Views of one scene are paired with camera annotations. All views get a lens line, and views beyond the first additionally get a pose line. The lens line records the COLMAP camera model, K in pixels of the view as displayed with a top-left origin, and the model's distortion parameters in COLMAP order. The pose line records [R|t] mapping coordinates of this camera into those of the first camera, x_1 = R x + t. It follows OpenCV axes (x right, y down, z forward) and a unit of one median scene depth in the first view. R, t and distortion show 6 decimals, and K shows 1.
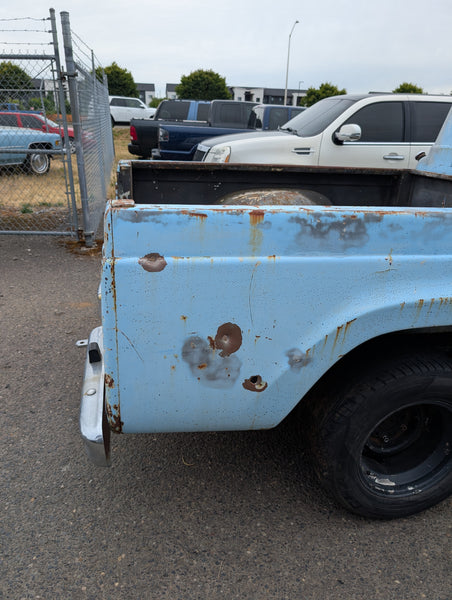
lens RADIAL K [[431.0, 0, 219.4], [0, 431.0, 302.0], [0, 0, 1]] dist [0.027513, -0.032850]
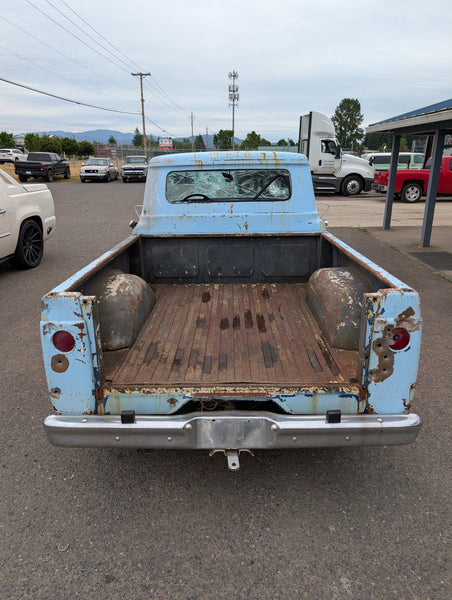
lens RADIAL K [[431.0, 0, 223.5], [0, 431.0, 302.5], [0, 0, 1]] dist [0.027513, -0.032850]
pose [[0.201650, -0.336940, 0.919678, -1.808894], [0.381772, 0.891741, 0.242997, -0.794515], [-0.901991, 0.302107, 0.308454, 0.994679]]
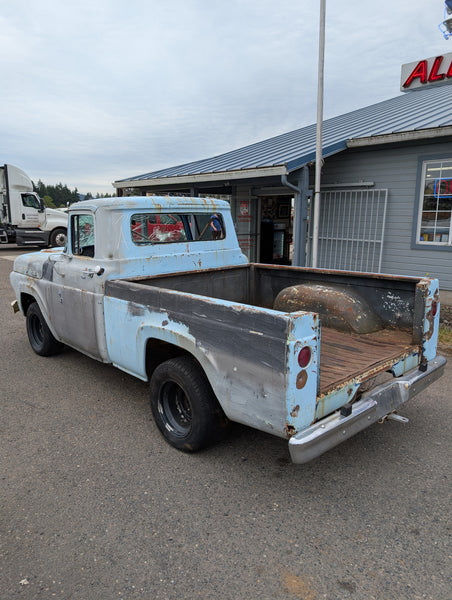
lens RADIAL K [[431.0, 0, 225.5], [0, 431.0, 303.9], [0, 0, 1]] dist [0.027513, -0.032850]
pose [[-0.526335, -0.199954, 0.826432, -1.717598], [0.310240, 0.859787, 0.405609, -1.494235], [-0.791658, 0.469878, -0.390502, 2.922121]]
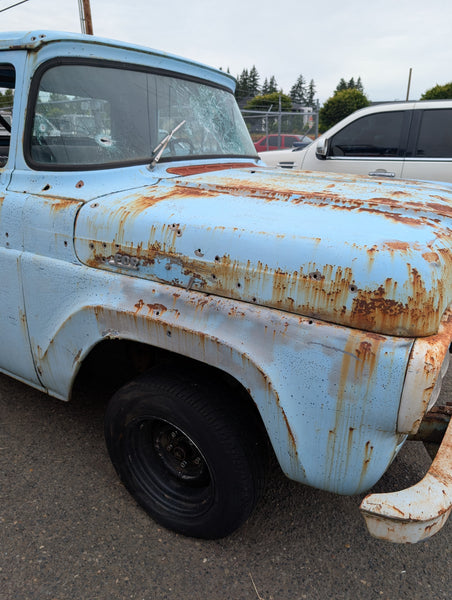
lens RADIAL K [[431.0, 0, 228.8], [0, 431.0, 302.5], [0, 0, 1]] dist [0.027513, -0.032850]
pose [[0.736003, 0.220652, -0.640009, 3.383026], [-0.246414, 0.967858, 0.050309, -0.223674], [0.630539, 0.120680, 0.766718, 0.724162]]
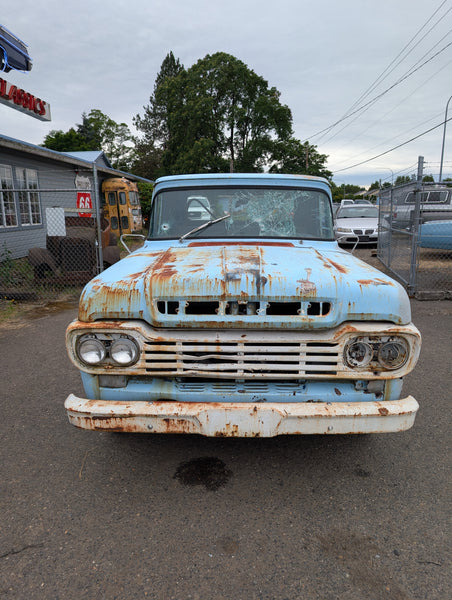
lens RADIAL K [[431.0, 0, 223.0], [0, 431.0, 298.9], [0, 0, 1]] dist [0.027513, -0.032850]
pose [[-0.222315, 0.178008, -0.958587, 4.676120], [-0.367467, 0.895387, 0.251495, -0.937117], [0.903075, 0.408160, -0.133646, 2.272955]]
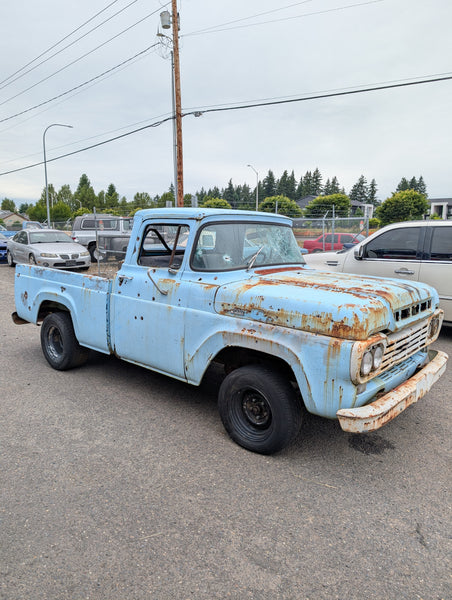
lens RADIAL K [[431.0, 0, 222.1], [0, 431.0, 301.6], [0, 0, 1]] dist [0.027513, -0.032850]
pose [[0.621082, 0.107646, -0.776318, 4.304939], [-0.293163, 0.950526, -0.102739, 0.014877], [0.726852, 0.291397, 0.621912, -0.215758]]
